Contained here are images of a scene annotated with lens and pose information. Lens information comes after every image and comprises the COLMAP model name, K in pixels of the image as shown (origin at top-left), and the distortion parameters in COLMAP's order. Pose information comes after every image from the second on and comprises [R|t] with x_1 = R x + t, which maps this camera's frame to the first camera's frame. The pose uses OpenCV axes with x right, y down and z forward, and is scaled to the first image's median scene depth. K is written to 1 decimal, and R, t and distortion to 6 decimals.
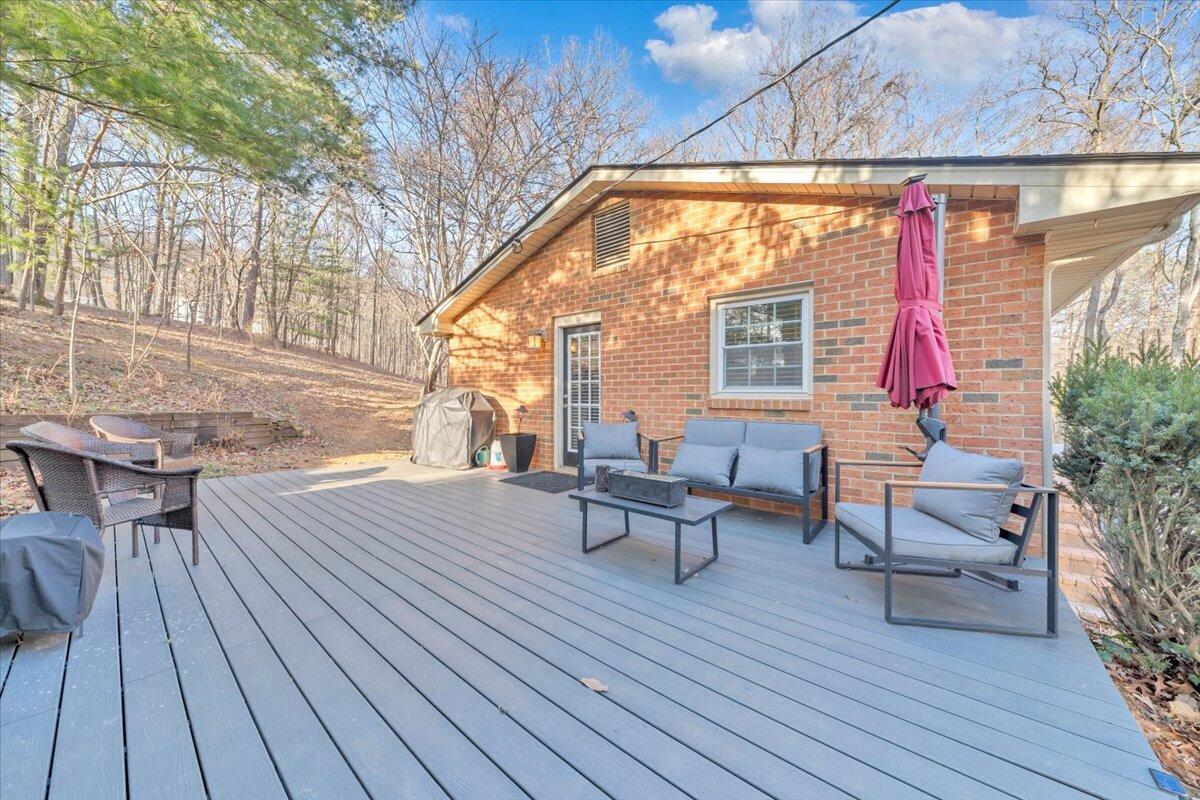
lens RADIAL K [[414.0, 0, 595.4], [0, 414.0, 399.5], [0, 0, 1]] dist [0.007034, -0.000128]
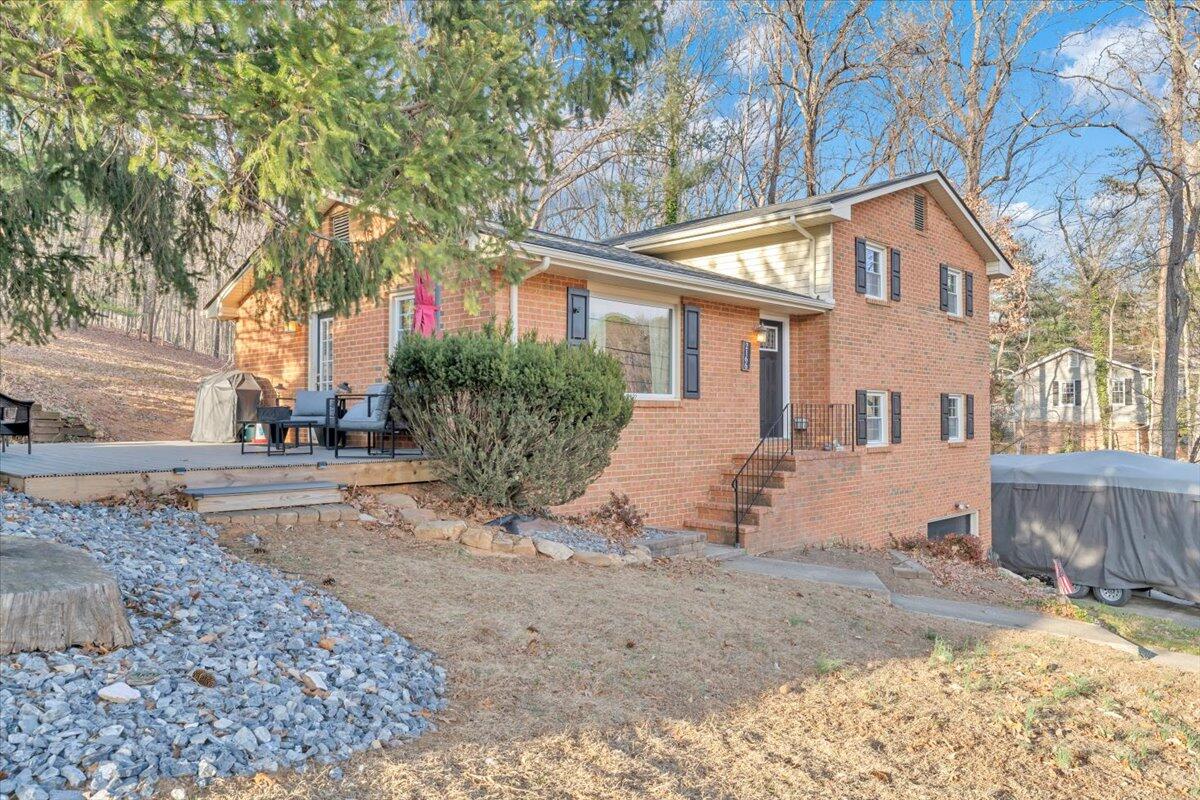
lens RADIAL K [[873.2, 0, 598.3], [0, 873.2, 390.6], [0, 0, 1]] dist [0.022589, -0.007732]
pose [[0.994653, -0.004050, -0.103194, 0.780306], [-0.000565, 0.999003, -0.044649, 0.117721], [0.103272, 0.044469, 0.993659, -1.052314]]
